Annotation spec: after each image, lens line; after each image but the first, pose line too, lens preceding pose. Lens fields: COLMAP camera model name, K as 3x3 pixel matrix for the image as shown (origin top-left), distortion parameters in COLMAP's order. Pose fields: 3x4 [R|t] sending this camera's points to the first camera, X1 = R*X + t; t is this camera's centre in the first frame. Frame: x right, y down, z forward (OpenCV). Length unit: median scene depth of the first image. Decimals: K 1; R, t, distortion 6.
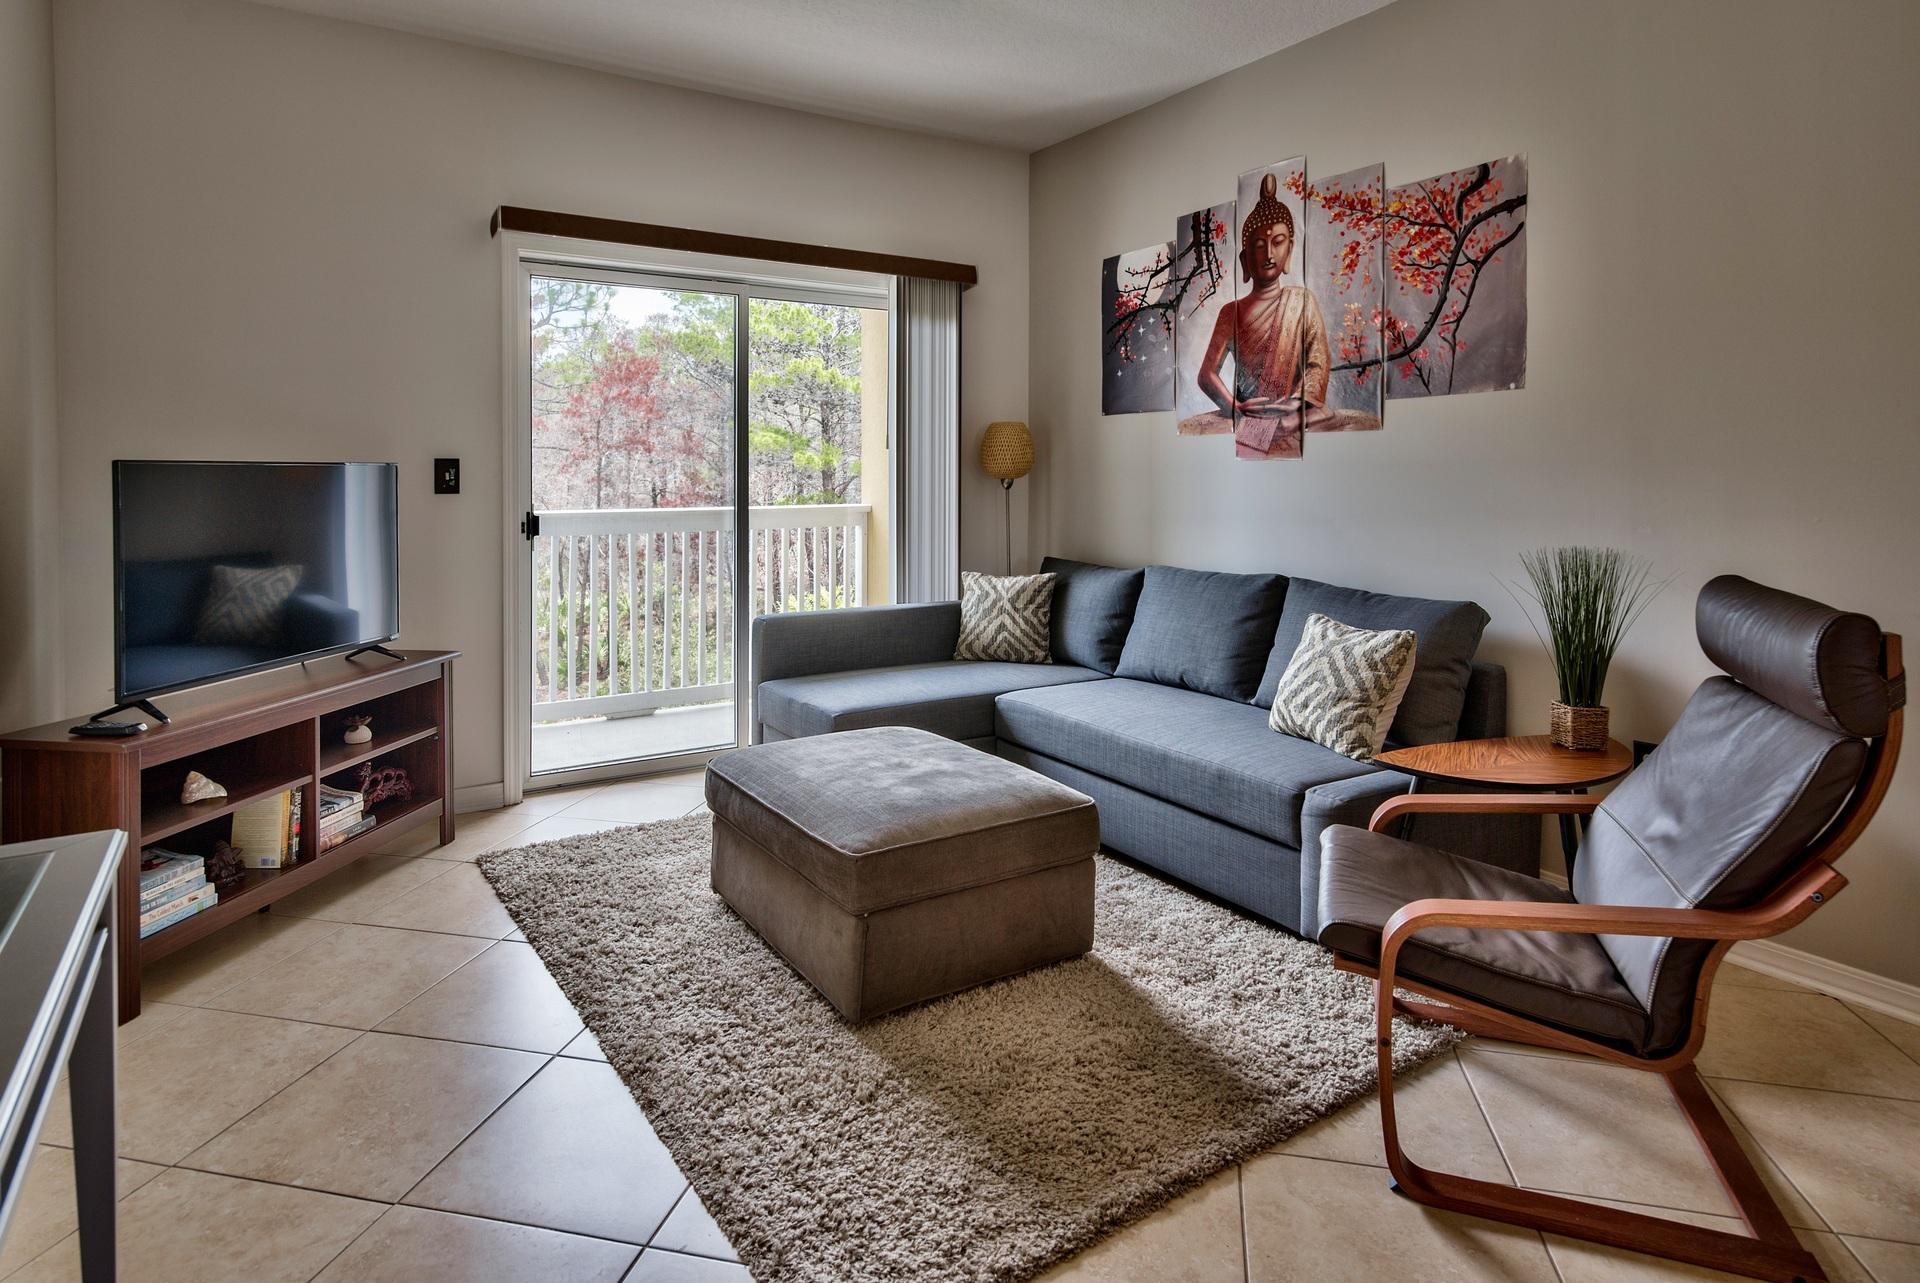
lens RADIAL K [[1042.5, 0, 929.8], [0, 1042.5, 518.9], [0, 0, 1]] dist [0.009701, -0.000384]
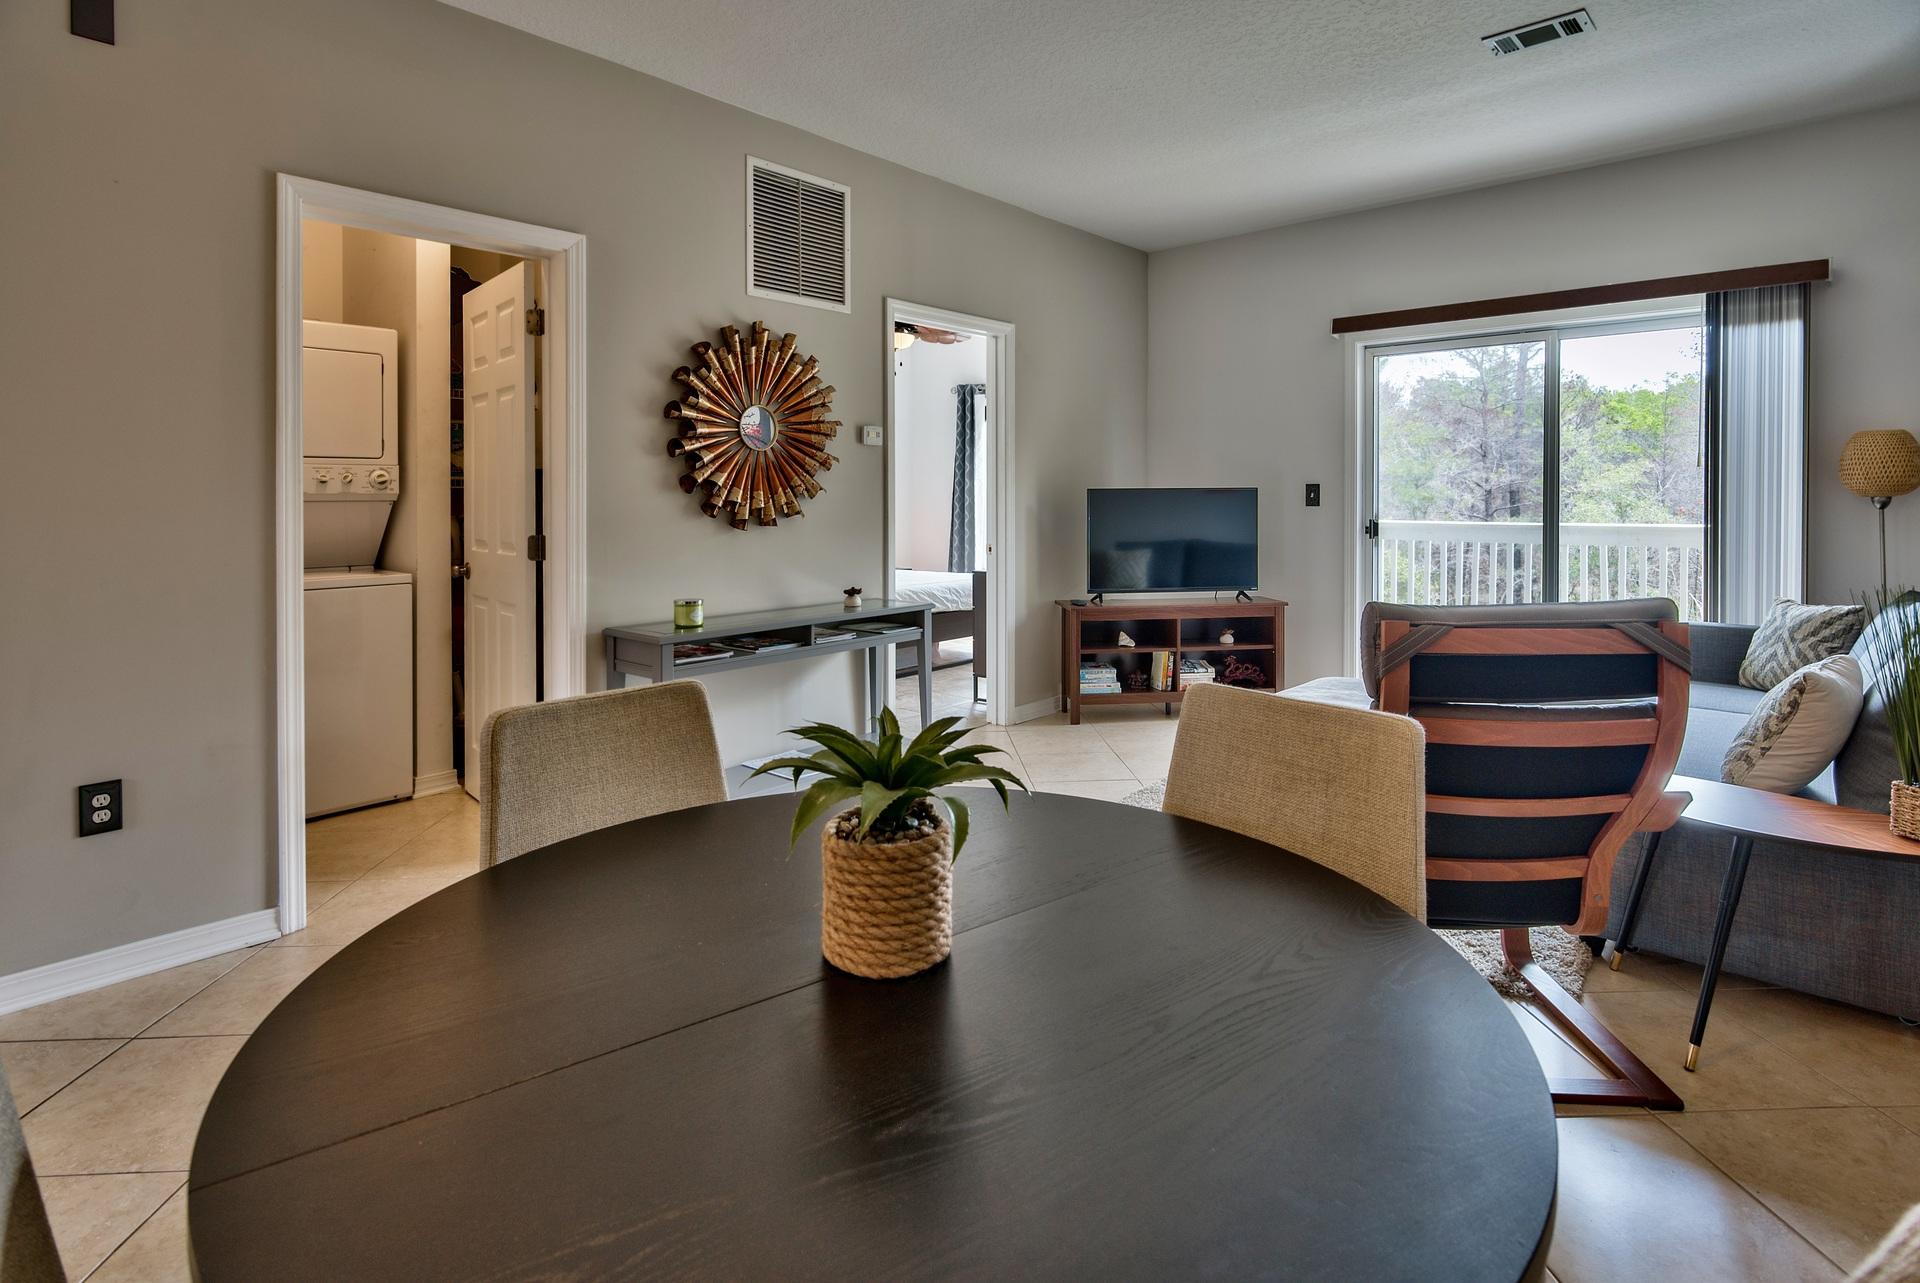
lens RADIAL K [[955.8, 0, 975.0], [0, 955.8, 507.3], [0, 0, 1]] dist [0.000061, -0.000160]
pose [[0.295741, 0.010476, -0.955211, 0.768799], [-0.034722, 0.999397, 0.000210, -0.004669], [0.954637, 0.033105, 0.295927, 0.077943]]
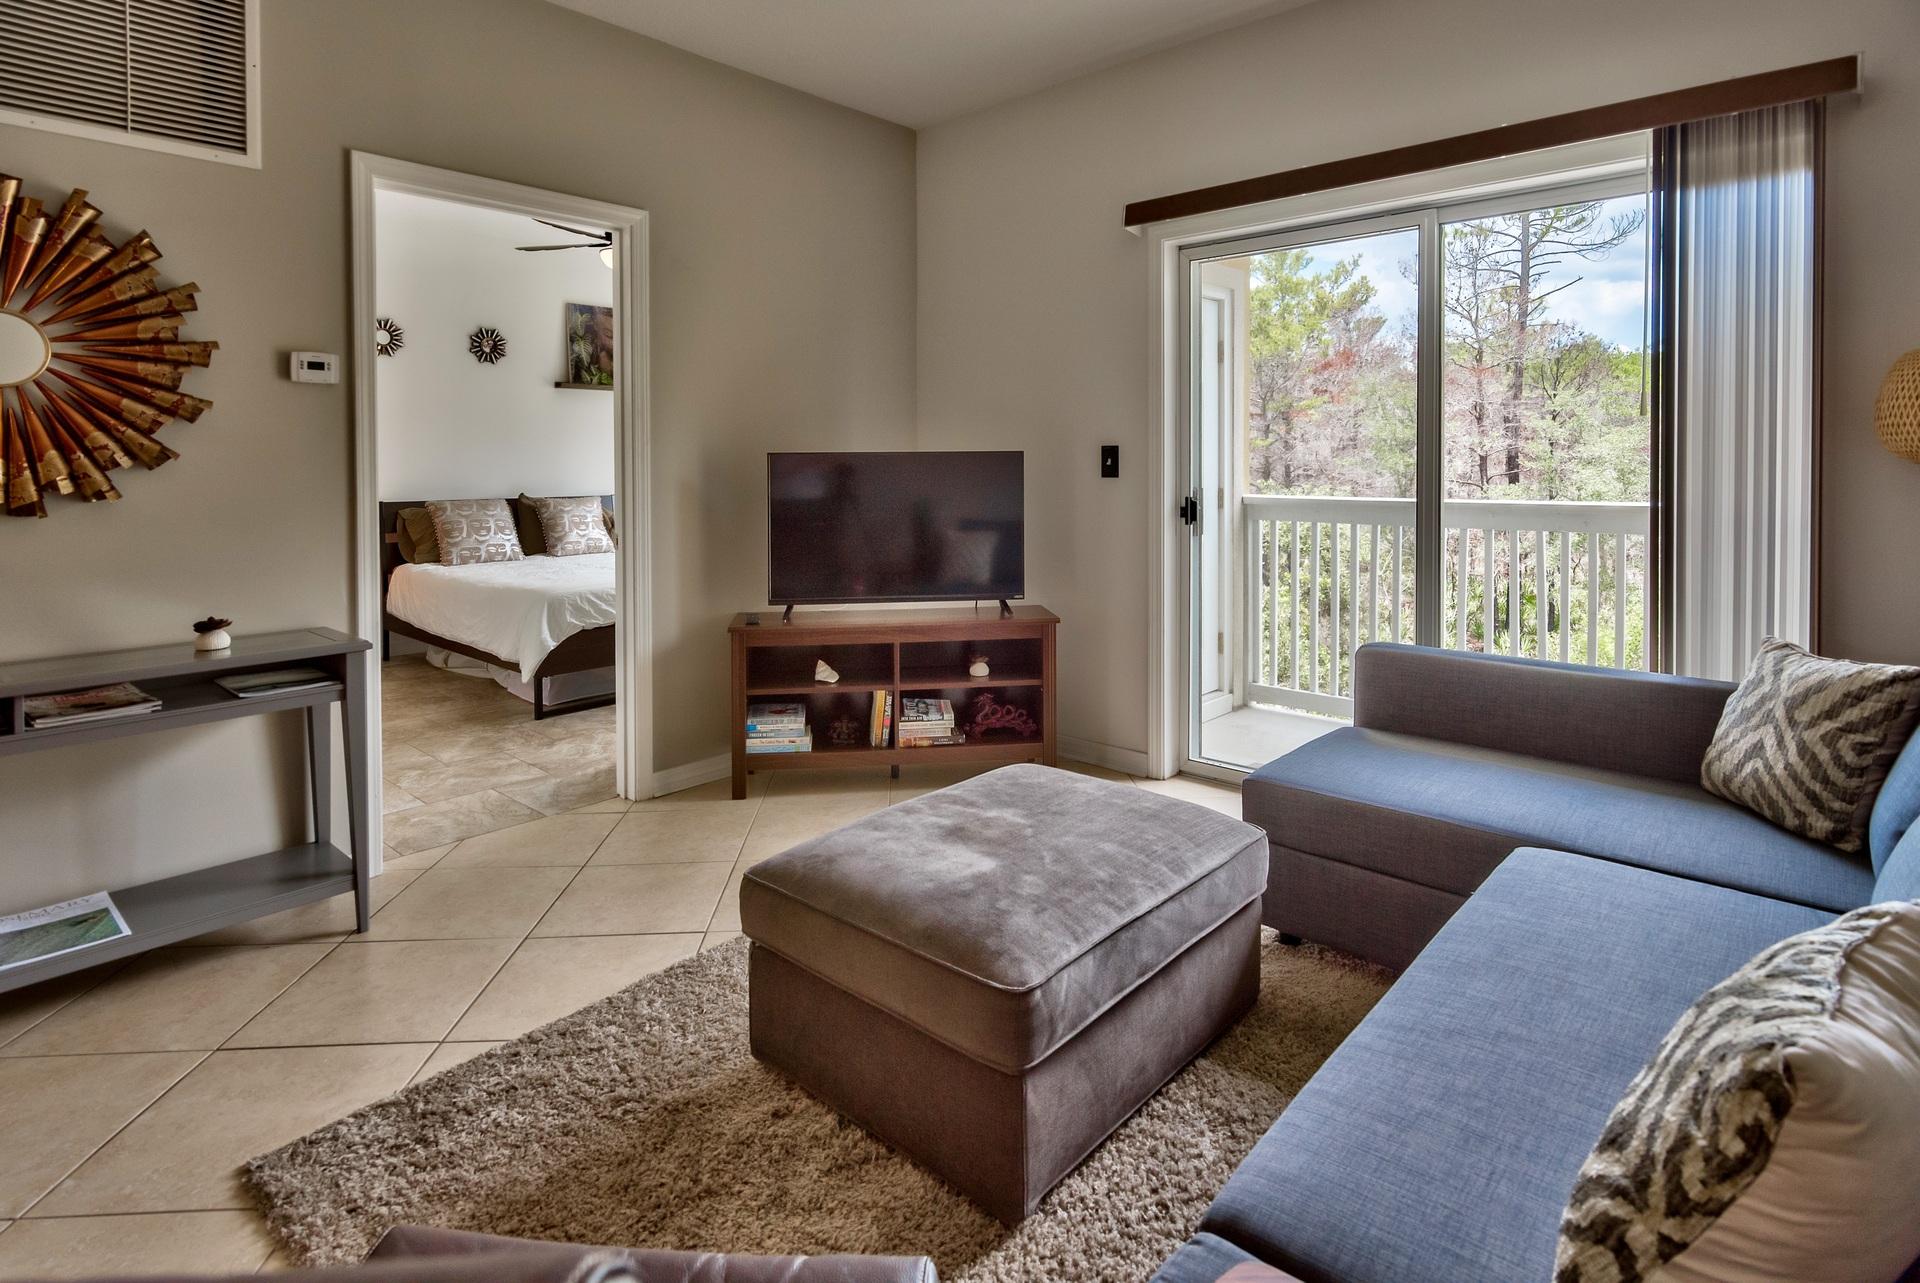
lens RADIAL K [[978.0, 0, 965.2], [0, 978.0, 473.1], [0, 0, 1]] dist [-0.000086, 0.001483]
pose [[0.289113, 0.010015, -0.957242, 0.483682], [-0.034118, 0.999418, 0.000152, -0.023437], [0.956687, 0.032615, 0.289287, 0.547337]]
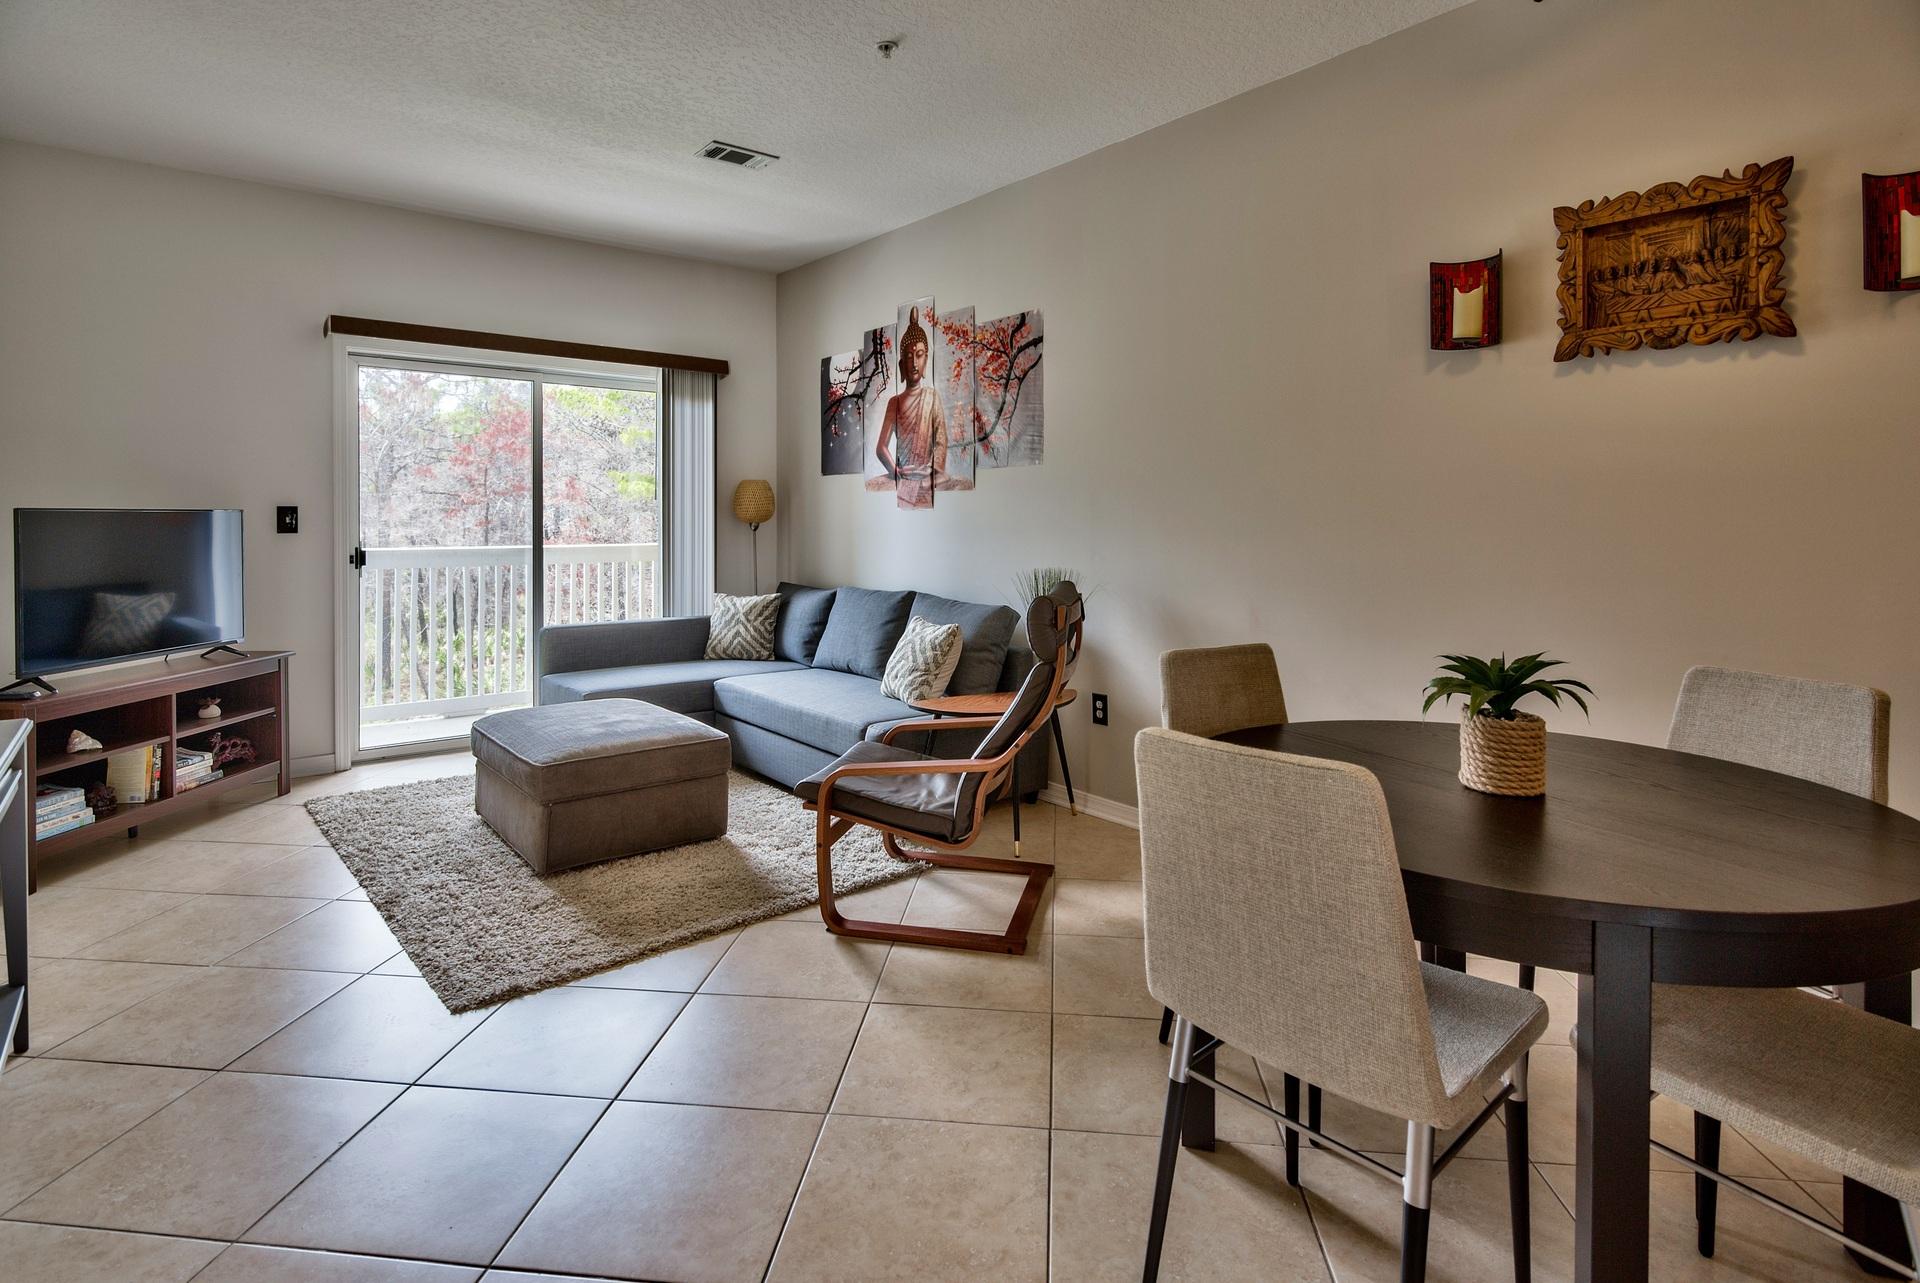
lens RADIAL K [[955.5, 0, 929.9], [0, 955.5, 556.0], [0, 0, 1]] dist [0.000792, 0.000171]
pose [[0.993507, -0.001293, 0.113761, 0.201164], [0.001744, 0.999991, -0.003861, 0.010487], [-0.113755, 0.004034, 0.993501, -0.281706]]
